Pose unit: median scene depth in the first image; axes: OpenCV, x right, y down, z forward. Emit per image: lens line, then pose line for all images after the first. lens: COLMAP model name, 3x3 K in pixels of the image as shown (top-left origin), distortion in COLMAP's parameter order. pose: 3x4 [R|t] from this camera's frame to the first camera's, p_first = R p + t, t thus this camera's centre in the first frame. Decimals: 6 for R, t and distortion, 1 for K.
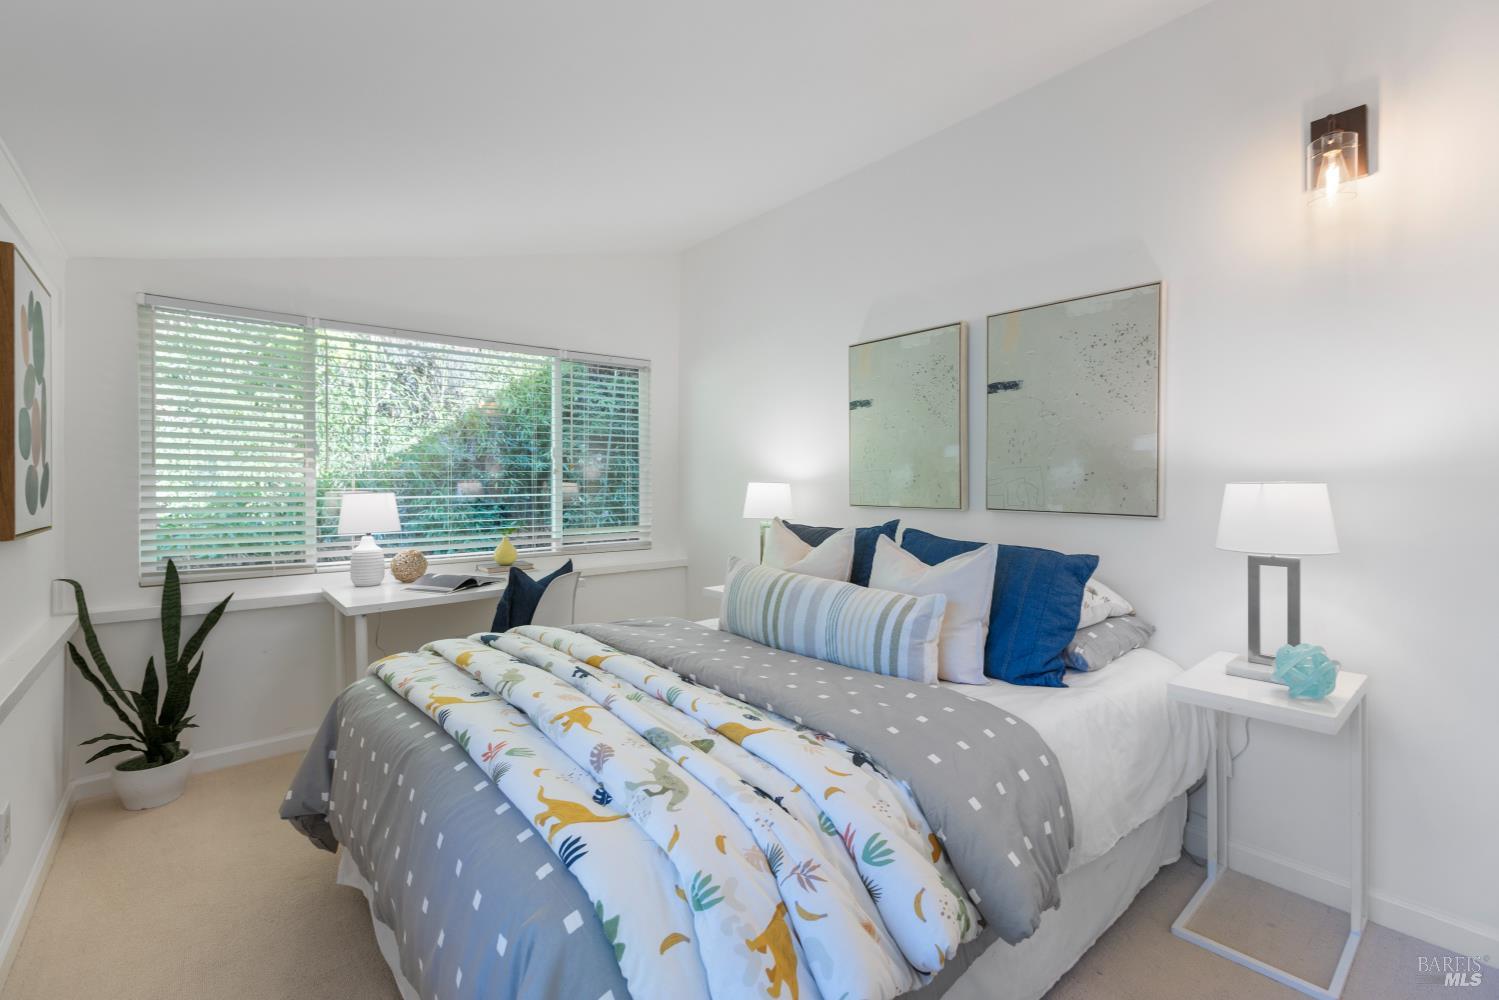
lens RADIAL K [[658.0, 0, 751.0], [0, 658.0, 491.8], [0, 0, 1]] dist [0.002703, -0.001313]
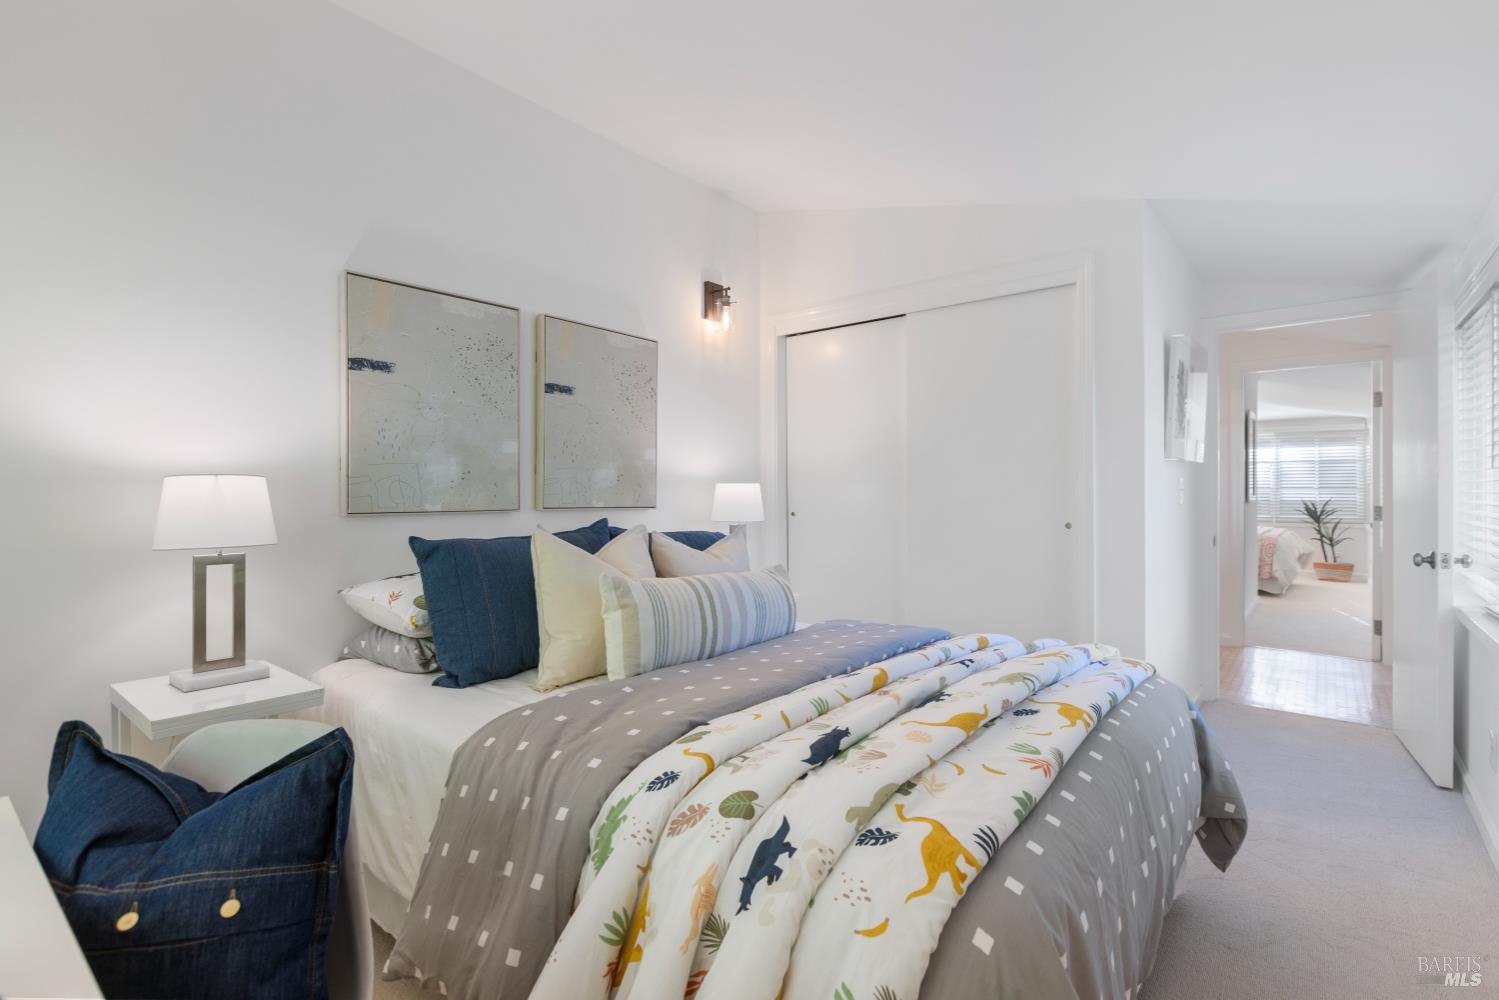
lens RADIAL K [[717.7, 0, 750.2], [0, 717.7, 495.5], [0, 0, 1]] dist [0.000430, 0.000075]
pose [[-0.174471, -0.016695, 0.984521, -0.686713], [0.000859, 0.999853, 0.017107, -0.009357], [-0.984662, 0.003830, -0.174431, 0.782601]]
